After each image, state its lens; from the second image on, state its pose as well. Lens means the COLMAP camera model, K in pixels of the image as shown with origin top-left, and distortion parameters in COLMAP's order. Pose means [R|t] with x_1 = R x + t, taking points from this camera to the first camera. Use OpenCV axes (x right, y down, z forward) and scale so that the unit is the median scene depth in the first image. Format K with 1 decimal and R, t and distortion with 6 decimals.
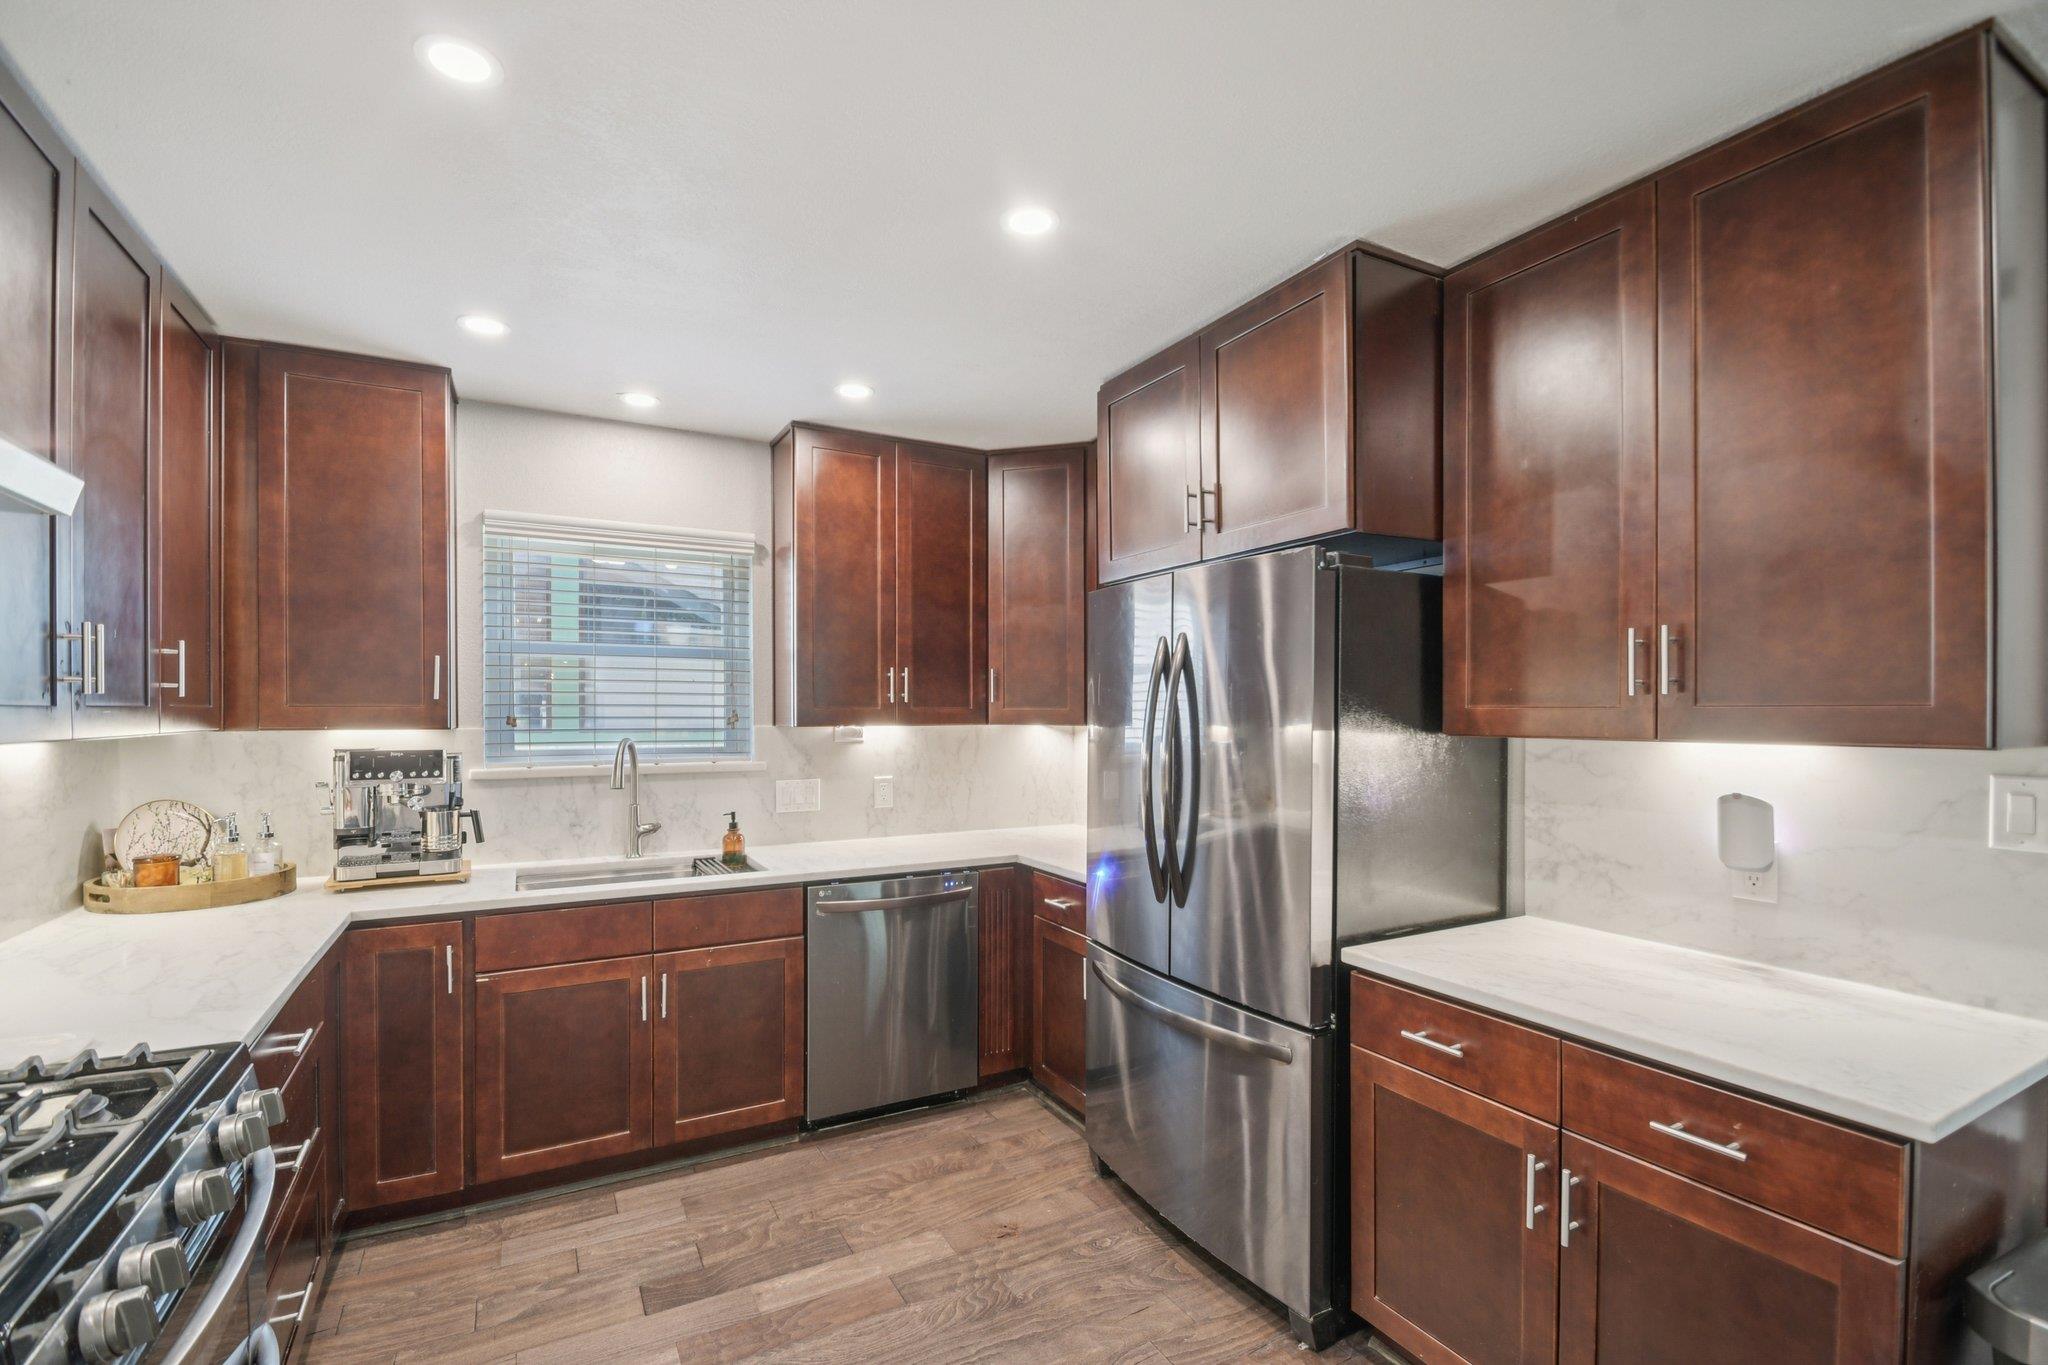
lens RADIAL K [[884.7, 0, 1022.6], [0, 884.7, 709.0], [0, 0, 1]] dist [0.003734, -0.010880]
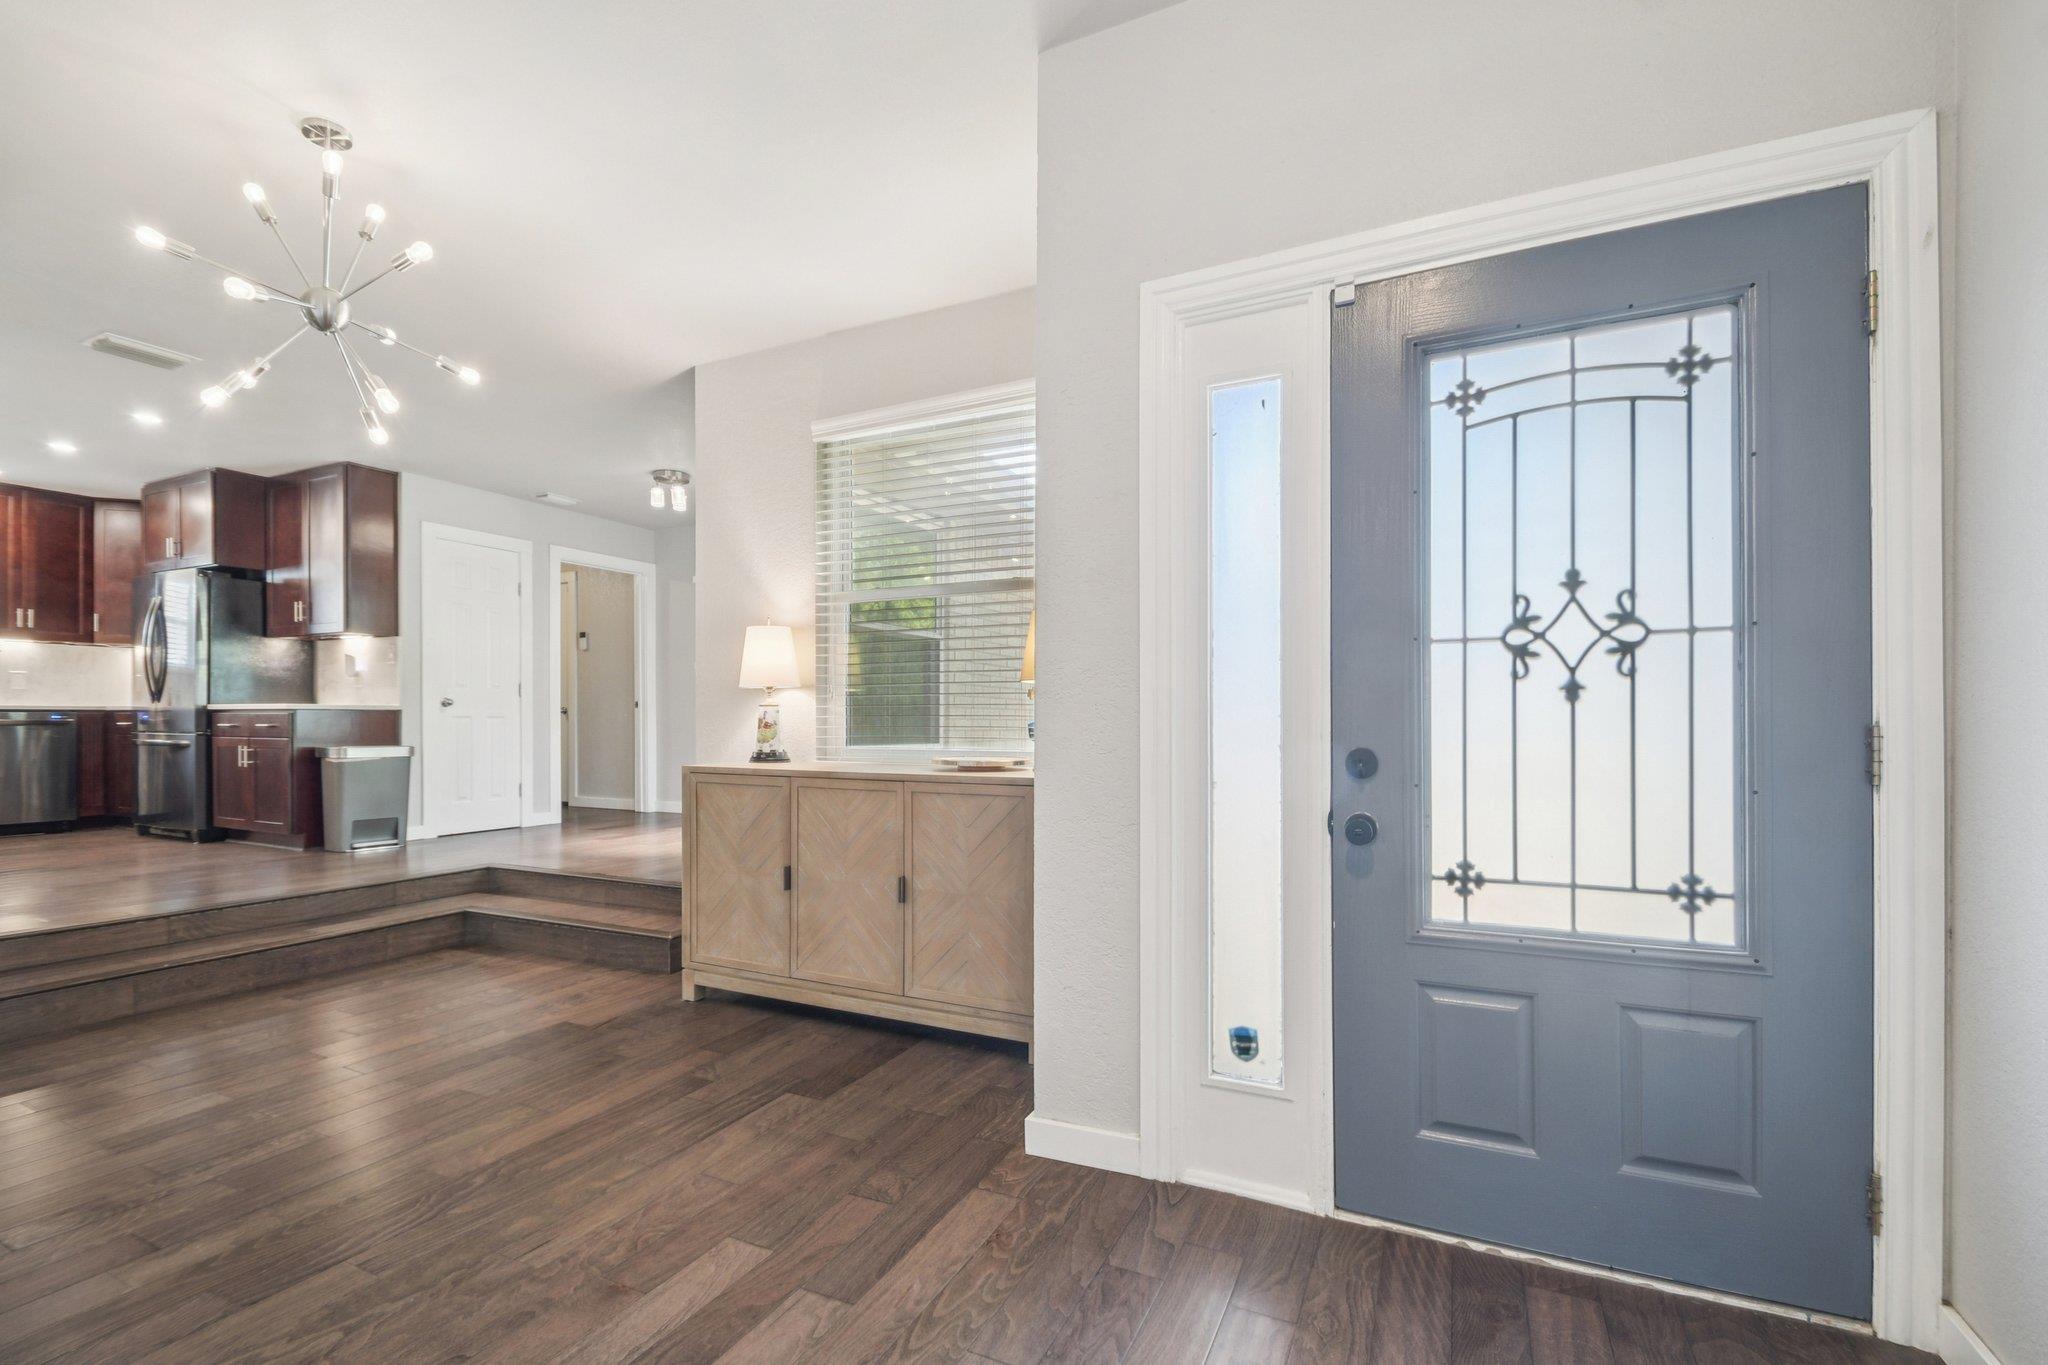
lens RADIAL K [[906.1, 0, 1016.9], [0, 906.1, 718.6], [0, 0, 1]] dist [0.005241, -0.011560]
pose [[0.816996, -0.004432, 0.576626, 0.642887], [-0.000691, 0.999962, 0.008665, 0.222994], [-0.576643, -0.007478, 0.816962, -2.357232]]
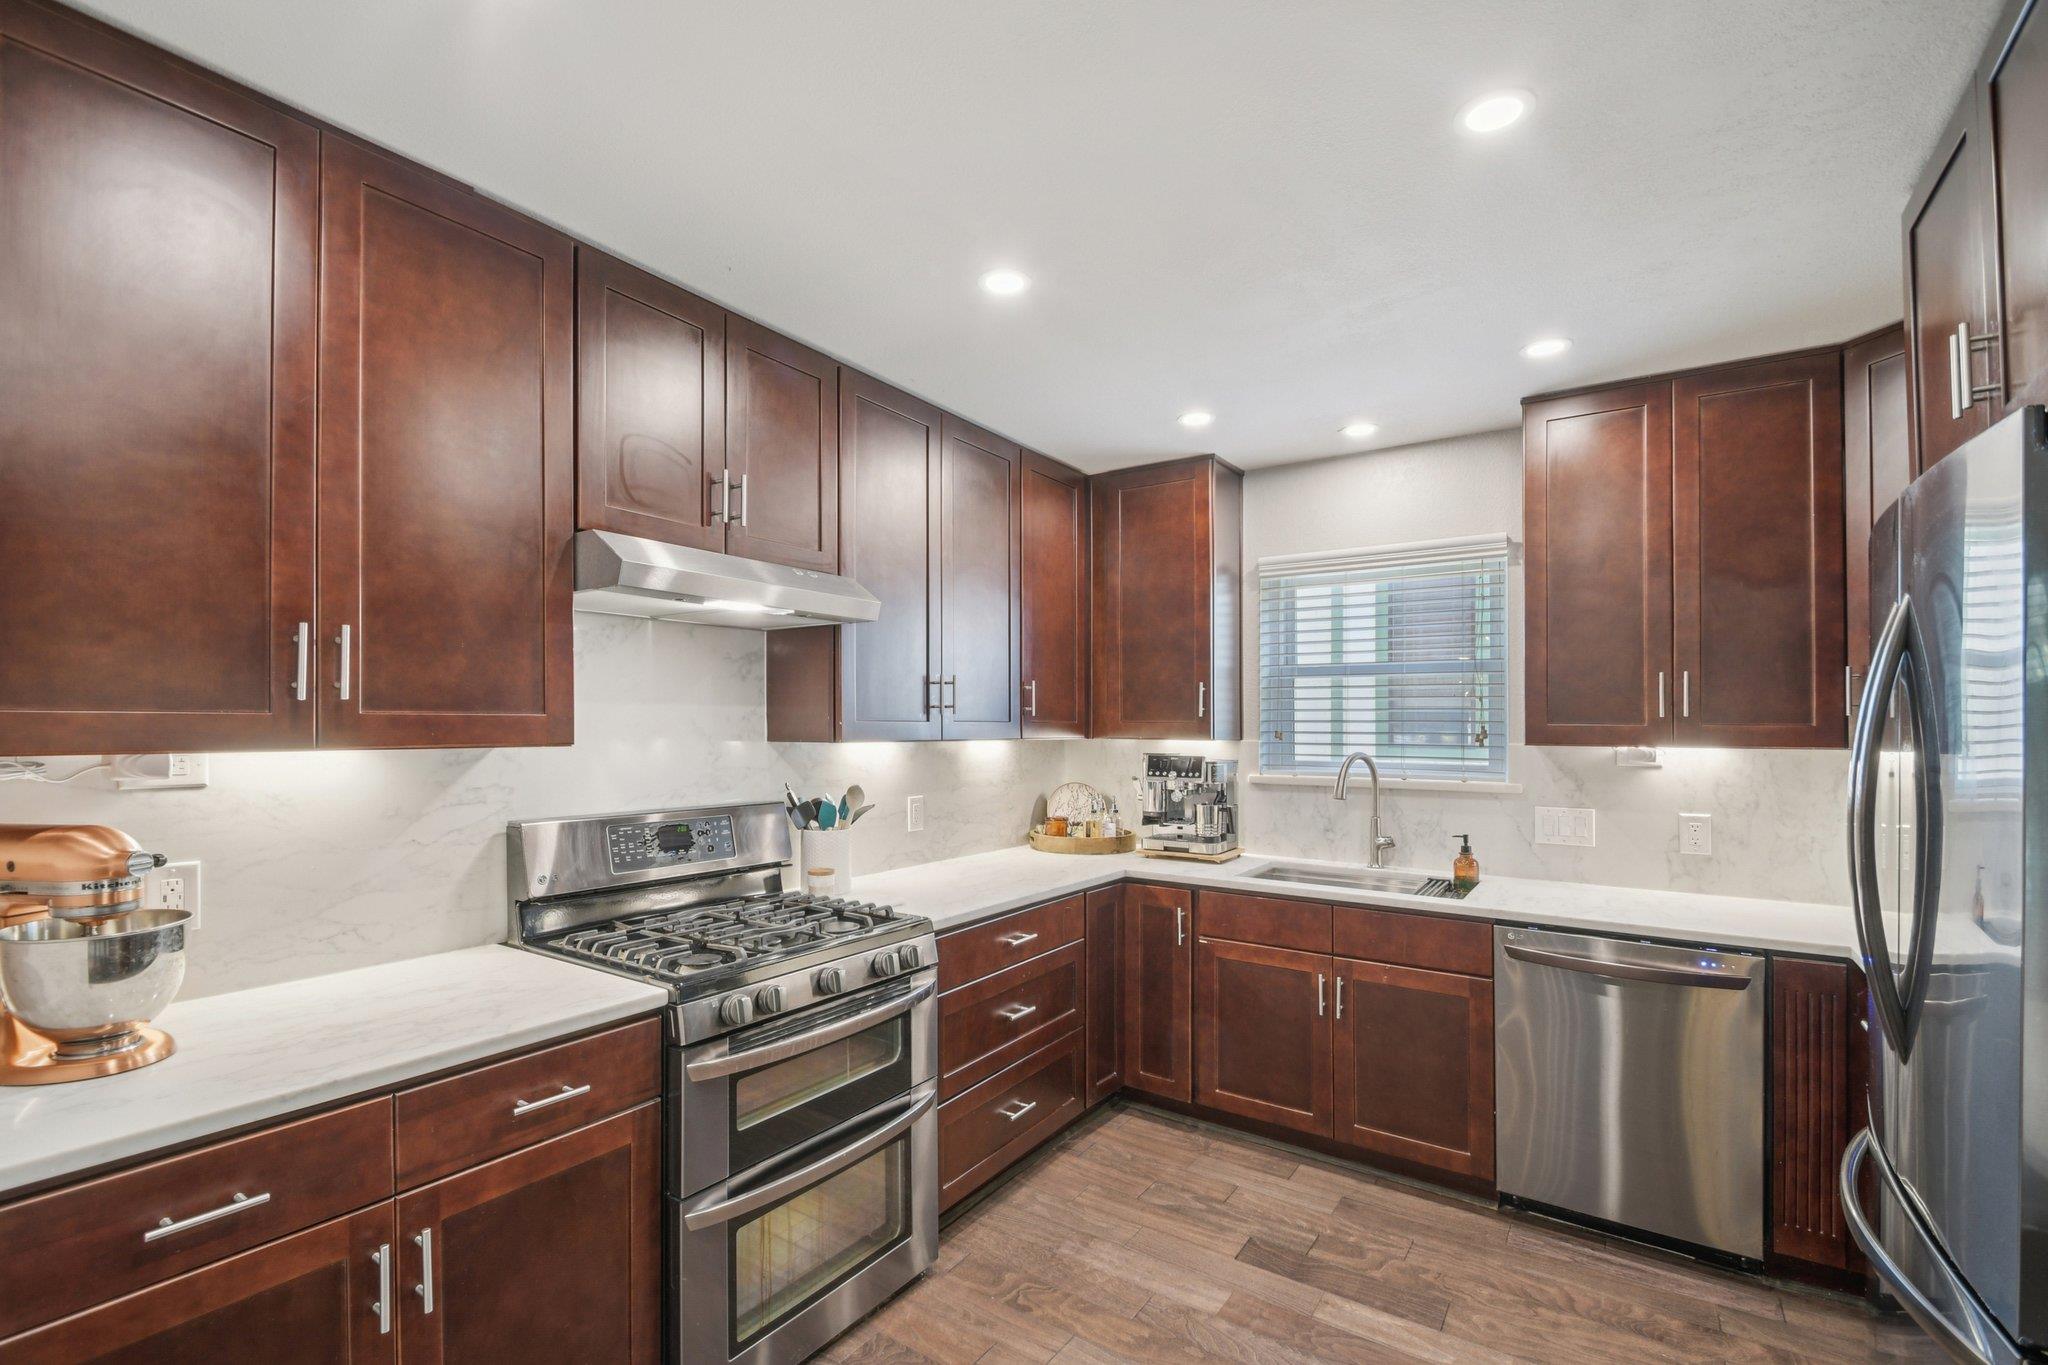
lens RADIAL K [[906.1, 0, 1016.9], [0, 906.1, 718.6], [0, 0, 1]] dist [0.005241, -0.011560]
pose [[0.445905, -0.004760, -0.895068, 0.405101], [-0.002238, 0.999977, -0.006433, 0.000944], [0.895078, 0.004872, 0.445884, 0.185470]]
